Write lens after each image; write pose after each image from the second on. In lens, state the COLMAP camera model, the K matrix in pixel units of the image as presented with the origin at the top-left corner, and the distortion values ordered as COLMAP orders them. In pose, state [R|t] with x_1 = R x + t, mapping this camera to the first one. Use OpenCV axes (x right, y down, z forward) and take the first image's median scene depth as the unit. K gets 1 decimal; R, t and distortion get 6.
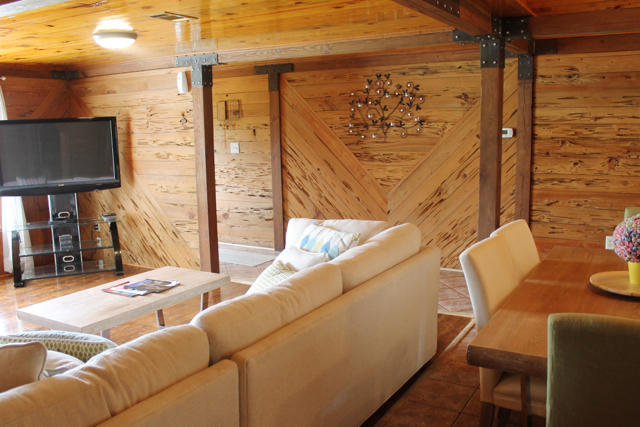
lens RADIAL K [[571.5, 0, 294.6], [0, 571.5, 213.8], [0, 0, 1]] dist [-0.134309, 0.073008]
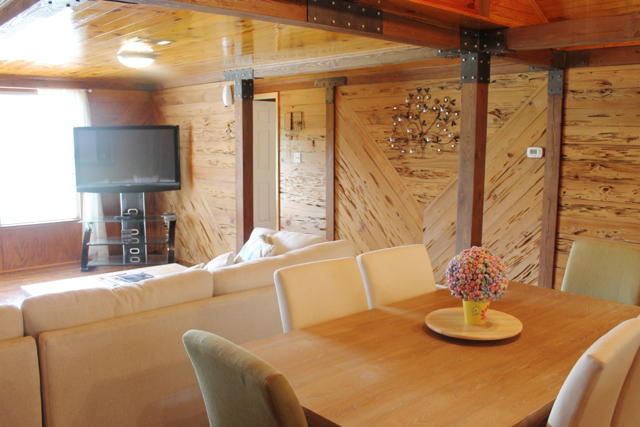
lens RADIAL K [[577.7, 0, 320.0], [0, 577.7, 213.5], [0, 0, 1]] dist [-0.152413, 0.136978]
pose [[0.958131, 0.063422, -0.279219, 0.274543], [-0.067661, 0.997693, -0.005557, -0.013553], [0.278223, 0.024216, 0.960211, 0.008468]]
